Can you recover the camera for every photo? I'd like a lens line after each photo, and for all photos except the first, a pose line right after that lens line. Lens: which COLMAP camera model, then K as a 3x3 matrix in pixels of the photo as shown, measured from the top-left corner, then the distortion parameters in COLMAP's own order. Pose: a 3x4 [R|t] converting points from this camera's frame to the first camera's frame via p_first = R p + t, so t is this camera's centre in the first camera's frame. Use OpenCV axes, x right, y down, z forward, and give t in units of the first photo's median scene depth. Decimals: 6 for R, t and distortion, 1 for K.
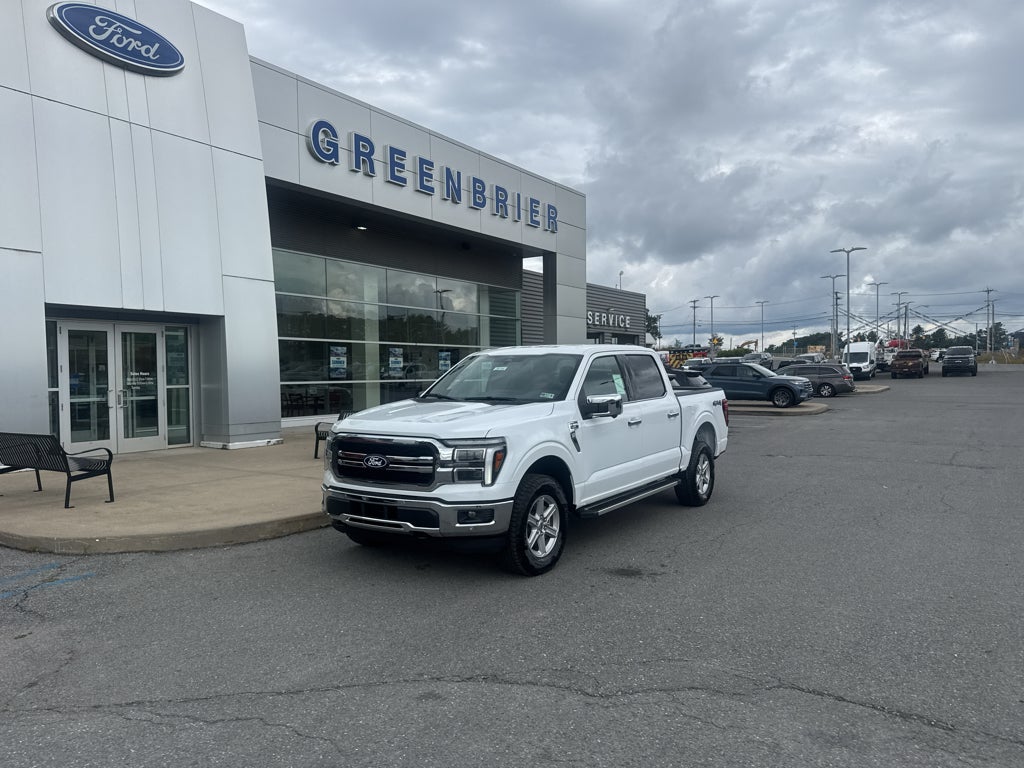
lens RADIAL K [[715.4, 0, 516.9], [0, 715.4, 385.4], [0, 0, 1]] dist [0.040360, -0.050872]
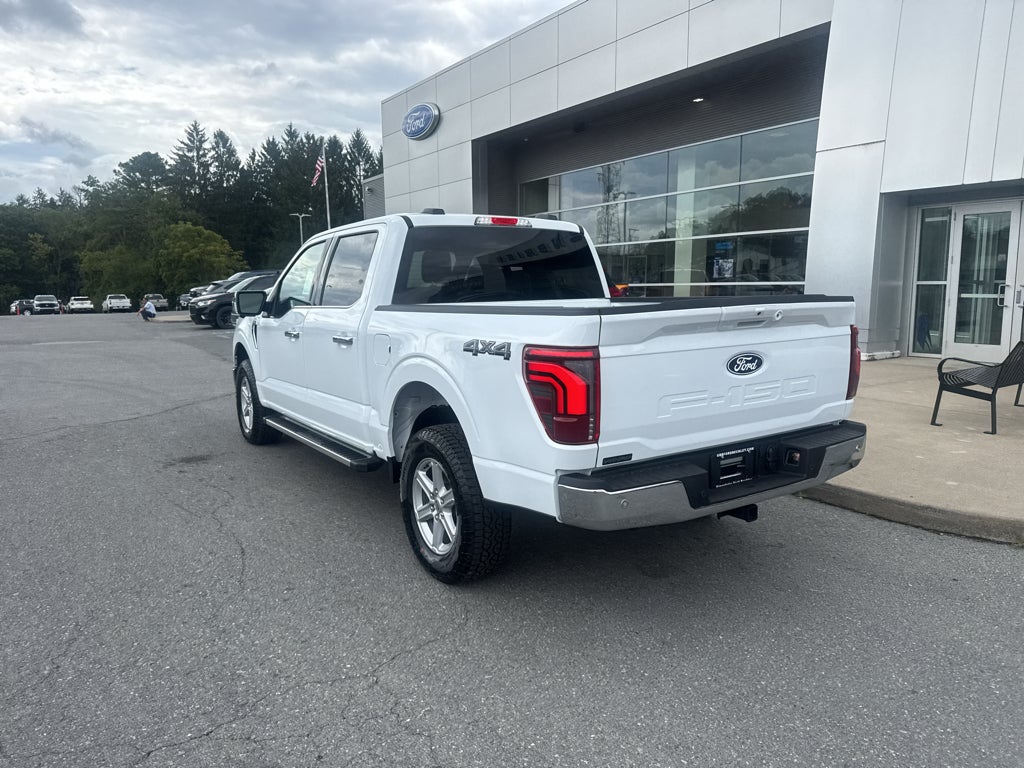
lens RADIAL K [[725.6, 0, 502.9], [0, 725.6, 386.6], [0, 0, 1]] dist [0.035296, -0.036936]
pose [[-0.388800, 0.142911, -0.910171, 0.418574], [-0.000317, 0.987876, 0.155248, -0.007903], [0.921322, 0.060649, -0.384041, 0.804361]]
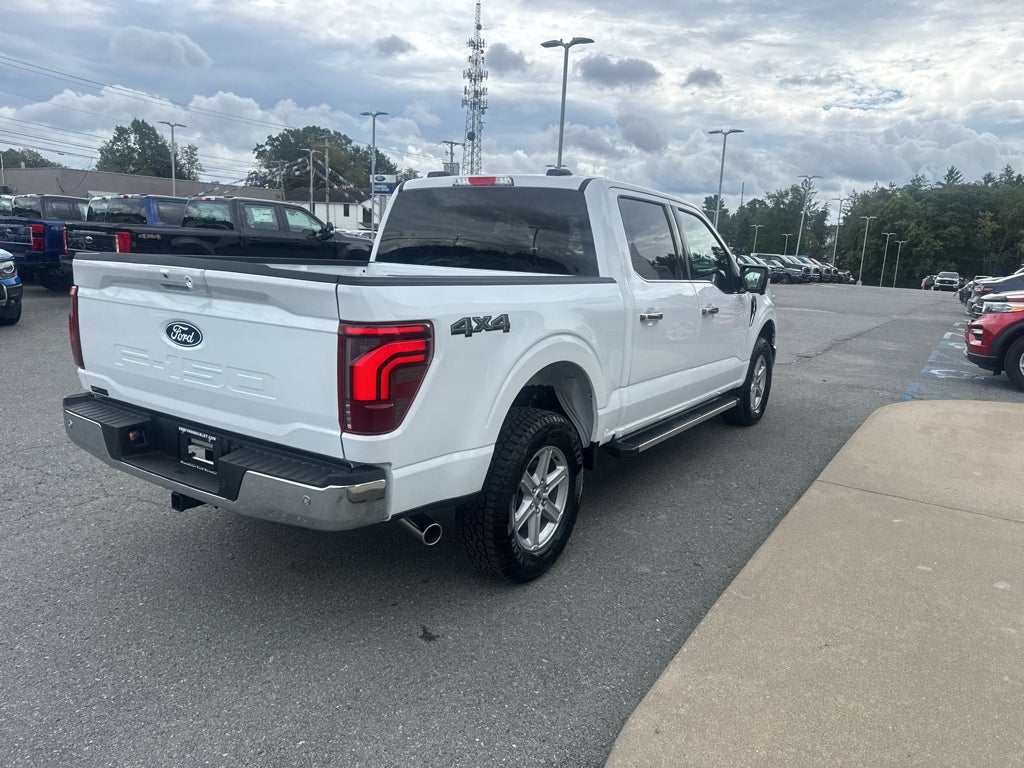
lens RADIAL K [[714.2, 0, 512.8], [0, 714.2, 376.4], [0, 0, 1]] dist [0.038489, -0.036895]
pose [[-0.999241, -0.037414, -0.010809, 0.066899], [-0.038814, 0.979430, 0.198016, -0.010803], [0.003178, 0.198285, -0.980139, 0.995491]]
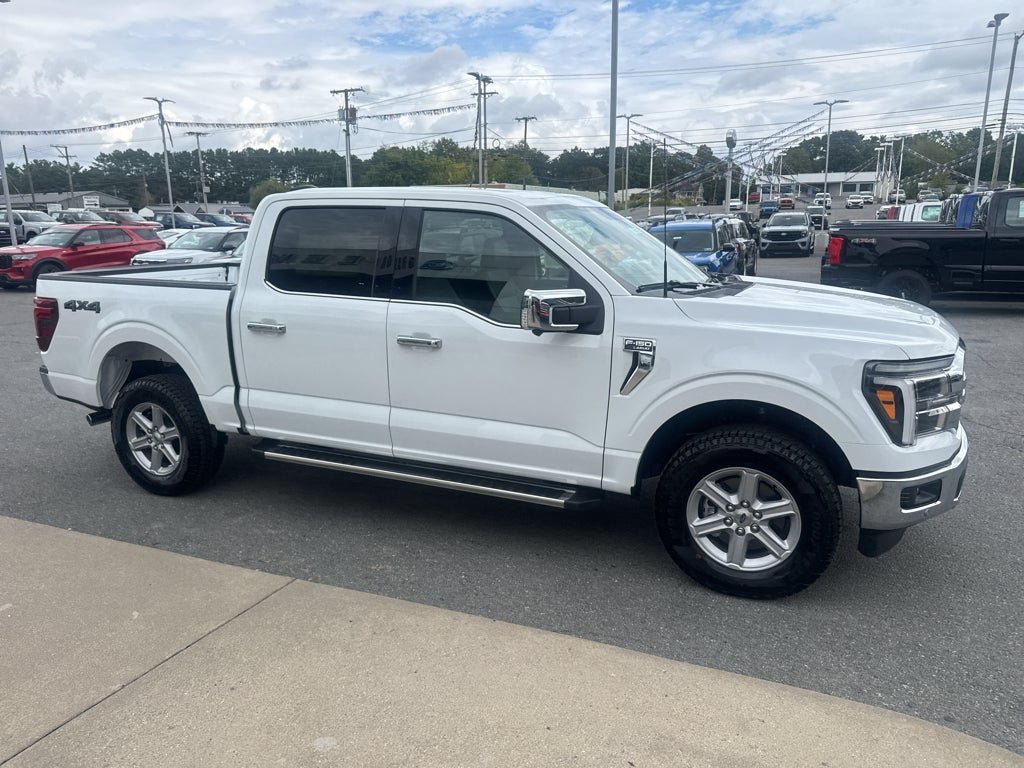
lens RADIAL K [[717.9, 0, 508.1], [0, 717.9, 387.1], [0, 0, 1]] dist [0.031911, -0.042653]
pose [[-0.161162, -0.208623, 0.964626, -0.319612], [0.031662, 0.975806, 0.216331, -0.015422], [-0.986420, 0.065407, -0.150658, 0.630355]]
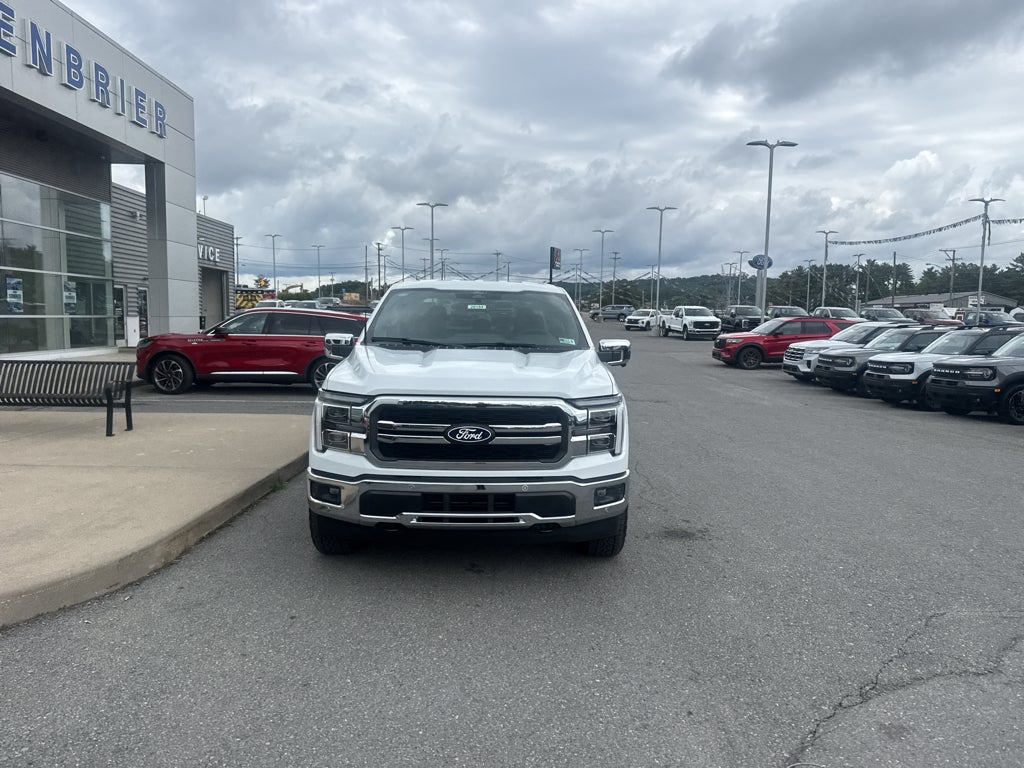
lens RADIAL K [[714.9, 0, 521.9], [0, 714.9, 384.1], [0, 0, 1]] dist [0.045834, -0.059382]
pose [[0.805055, -0.028712, 0.592505, -0.239257], [-0.016125, 0.997400, 0.070242, 0.002851], [-0.592981, -0.066103, 0.802499, 0.170896]]
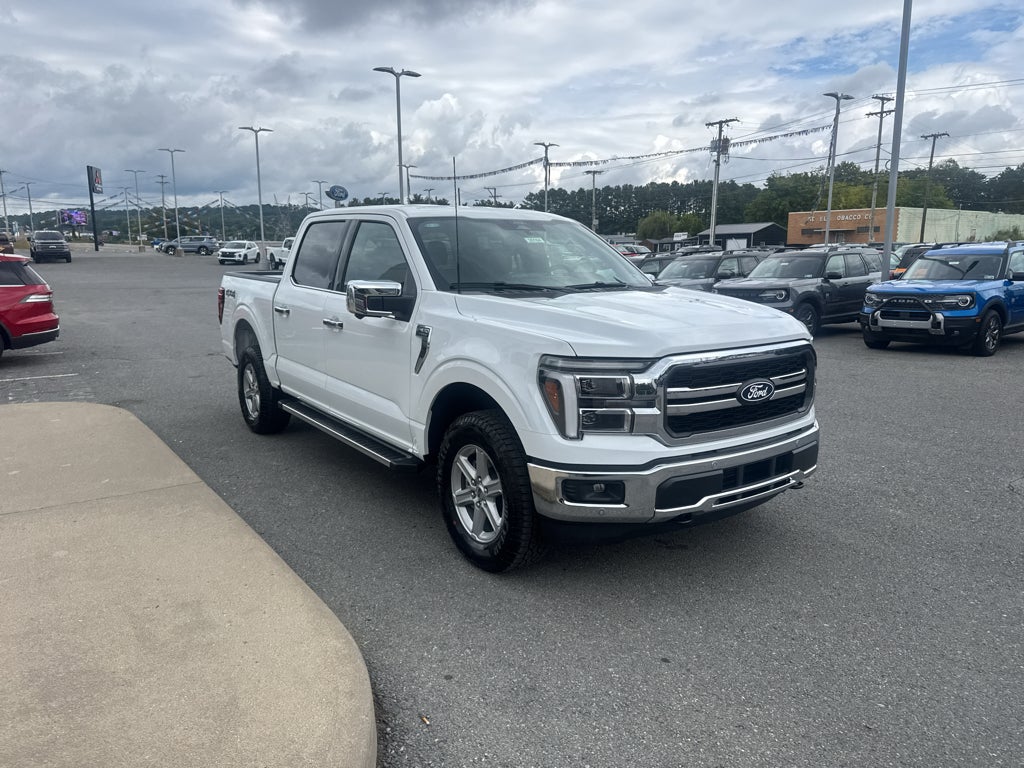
lens RADIAL K [[714.2, 0, 512.8], [0, 714.2, 376.4], [0, 0, 1]] dist [0.038489, -0.036895]
pose [[0.349325, -0.148279, 0.925195, -0.342617], [0.015359, 0.988173, 0.152574, -0.000021], [-0.936876, -0.039087, 0.347471, 0.411997]]
